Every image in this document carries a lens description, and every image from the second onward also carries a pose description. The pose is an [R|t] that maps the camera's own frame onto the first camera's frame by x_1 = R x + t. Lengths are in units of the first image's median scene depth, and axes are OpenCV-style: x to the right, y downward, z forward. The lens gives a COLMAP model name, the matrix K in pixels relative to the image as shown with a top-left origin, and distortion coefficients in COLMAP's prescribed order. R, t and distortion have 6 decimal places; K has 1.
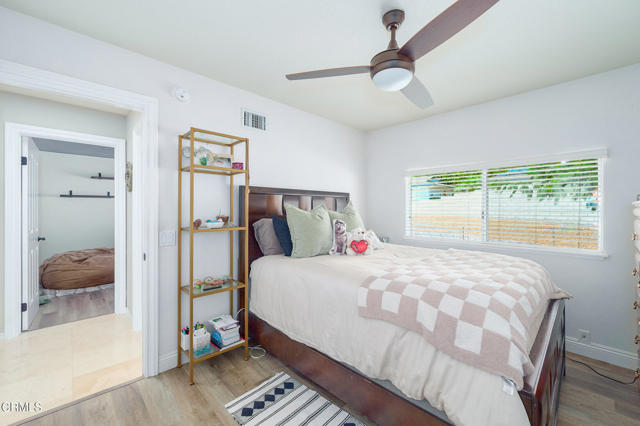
lens RADIAL K [[261.3, 0, 320.7], [0, 261.3, 209.8], [0, 0, 1]] dist [-0.000093, -0.000013]
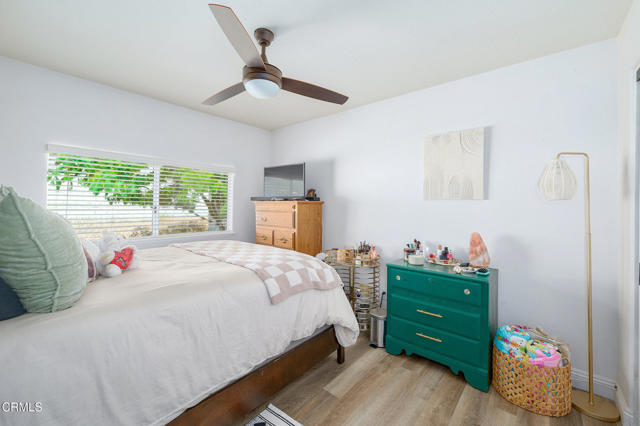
lens RADIAL K [[261.3, 0, 320.7], [0, 261.3, 209.8], [0, 0, 1]] dist [-0.000093, -0.000013]
pose [[-0.091921, -0.003131, 0.995761, -0.947787], [0.002356, 0.999992, 0.003362, 0.014575], [-0.995763, 0.002655, -0.091913, 0.922296]]
